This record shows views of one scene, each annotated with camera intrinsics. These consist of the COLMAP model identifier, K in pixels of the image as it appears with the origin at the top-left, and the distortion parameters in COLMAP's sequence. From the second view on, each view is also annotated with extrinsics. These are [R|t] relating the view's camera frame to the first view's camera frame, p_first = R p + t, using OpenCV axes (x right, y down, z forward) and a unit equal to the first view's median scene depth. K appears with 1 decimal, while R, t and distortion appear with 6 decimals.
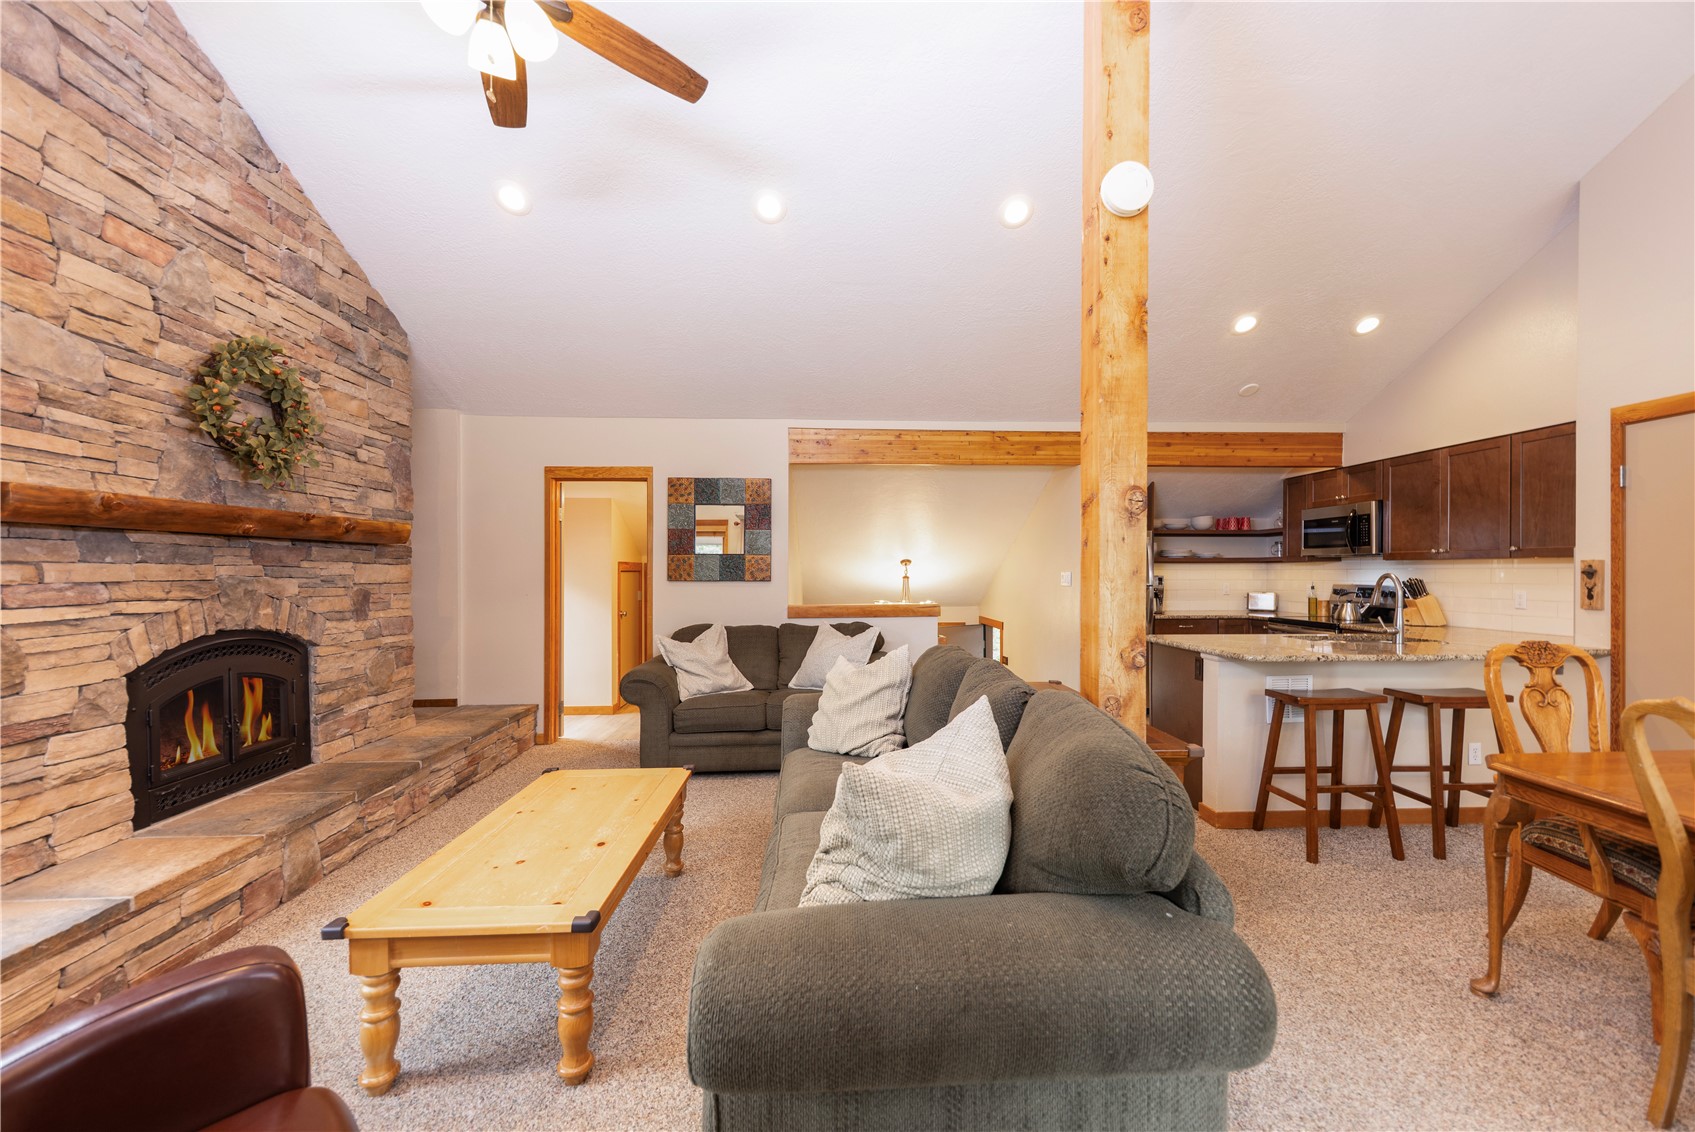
lens RADIAL K [[638.6, 0, 847.5], [0, 638.6, 566.0], [0, 0, 1]] dist [0.001475, -0.005543]
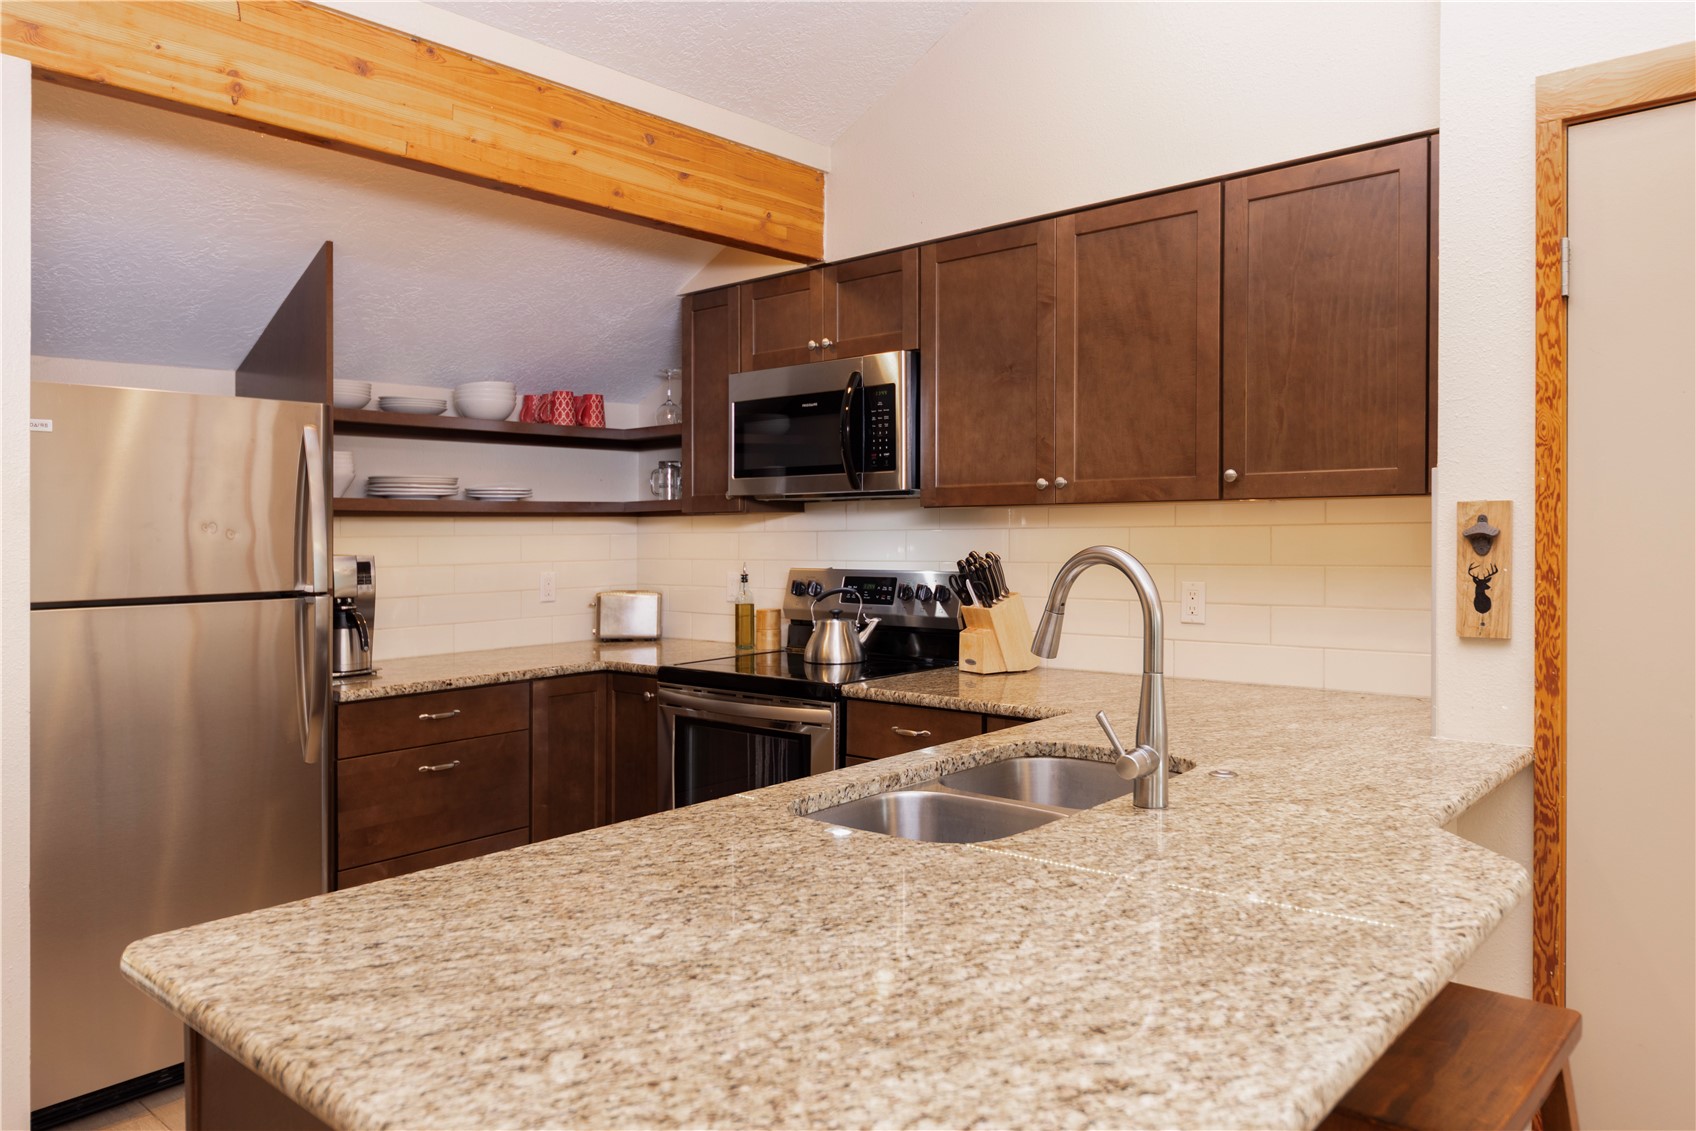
lens RADIAL K [[1131.2, 0, 847.1], [0, 1131.2, 516.1], [0, 0, 1]] dist [0.028283, -0.034366]
pose [[0.686694, 0.001648, 0.726944, 0.299623], [0.006333, 0.999946, -0.008249, 0.001312], [-0.726919, 0.010269, 0.686647, 0.536357]]
